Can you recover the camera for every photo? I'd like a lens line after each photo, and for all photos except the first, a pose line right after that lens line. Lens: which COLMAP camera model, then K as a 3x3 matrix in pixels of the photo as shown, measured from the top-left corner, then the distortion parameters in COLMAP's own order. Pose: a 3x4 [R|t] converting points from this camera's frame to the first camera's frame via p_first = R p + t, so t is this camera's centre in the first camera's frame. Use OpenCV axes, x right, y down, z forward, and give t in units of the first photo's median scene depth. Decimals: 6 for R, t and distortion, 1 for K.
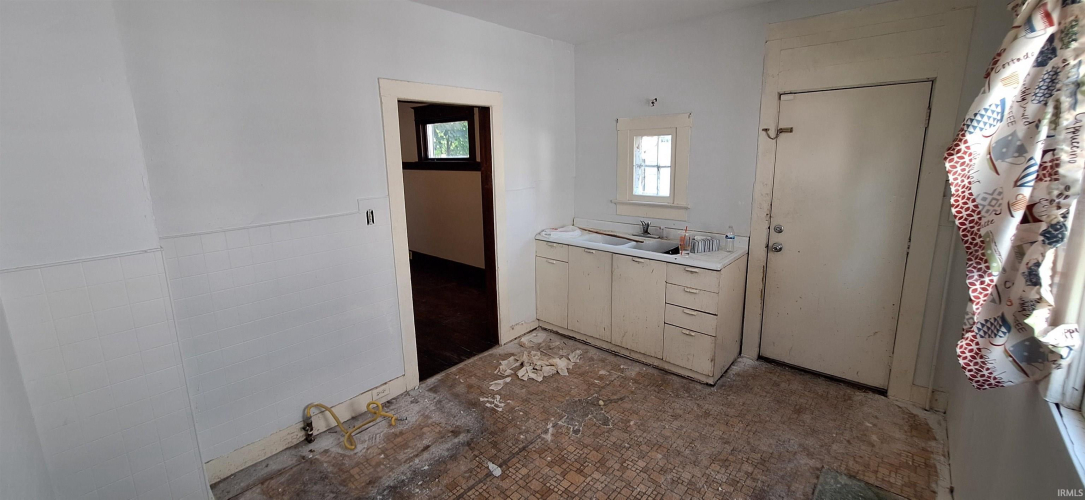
lens RADIAL K [[431.1, 0, 538.6], [0, 431.1, 230.5], [0, 0, 1]] dist [-0.001050, 0.000594]
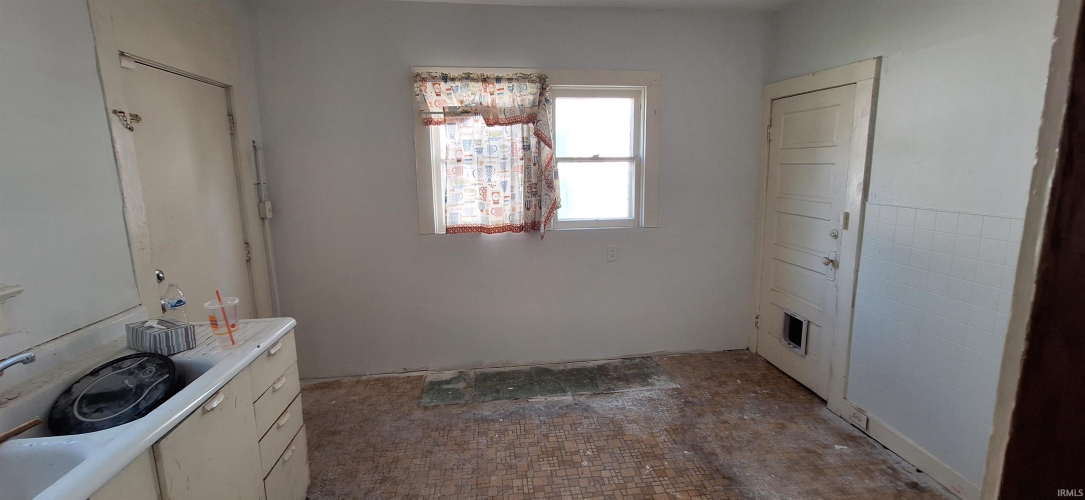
lens RADIAL K [[431.1, 0, 538.6], [0, 431.1, 230.5], [0, 0, 1]] dist [-0.001050, 0.000594]
pose [[-0.750922, -0.069759, 0.656696, -0.360687], [0.149572, 0.950598, 0.272013, -0.211293], [-0.643230, 0.302483, -0.703391, 1.458834]]
